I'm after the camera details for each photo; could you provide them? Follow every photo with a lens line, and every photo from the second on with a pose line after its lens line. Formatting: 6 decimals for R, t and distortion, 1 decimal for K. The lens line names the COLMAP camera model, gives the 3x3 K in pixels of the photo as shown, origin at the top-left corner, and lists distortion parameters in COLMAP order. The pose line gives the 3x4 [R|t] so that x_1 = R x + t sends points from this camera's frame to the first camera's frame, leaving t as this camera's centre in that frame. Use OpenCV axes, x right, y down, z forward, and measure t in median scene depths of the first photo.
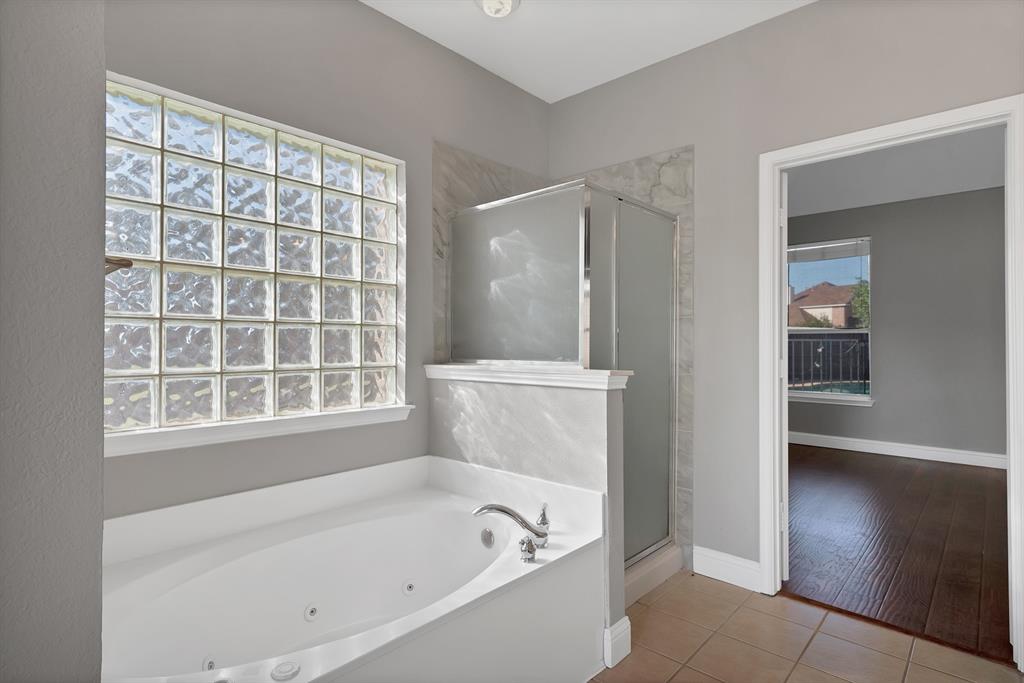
lens RADIAL K [[528.4, 0, 513.2], [0, 528.4, 337.9], [0, 0, 1]] dist [0.002561, 0.002480]
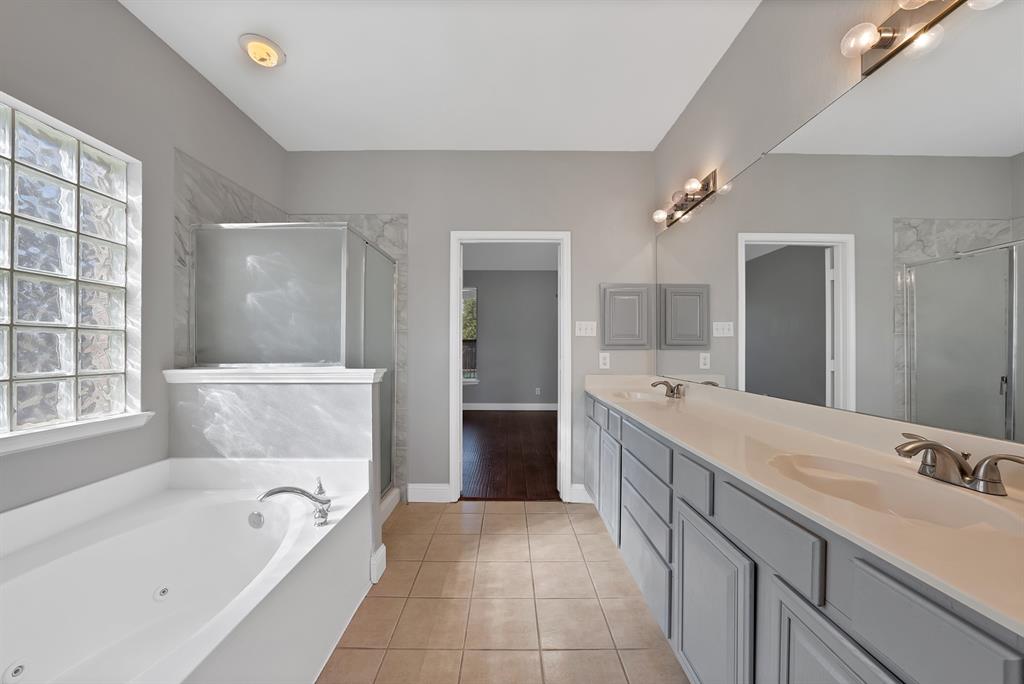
lens RADIAL K [[366.2, 0, 508.6], [0, 366.2, 348.0], [0, 0, 1]] dist [-0.019226, 0.002324]
pose [[0.739851, 0.000142, 0.672771, -0.151225], [-0.006947, 0.999948, 0.007429, -0.001081], [-0.672735, -0.010170, 0.739813, 0.055135]]
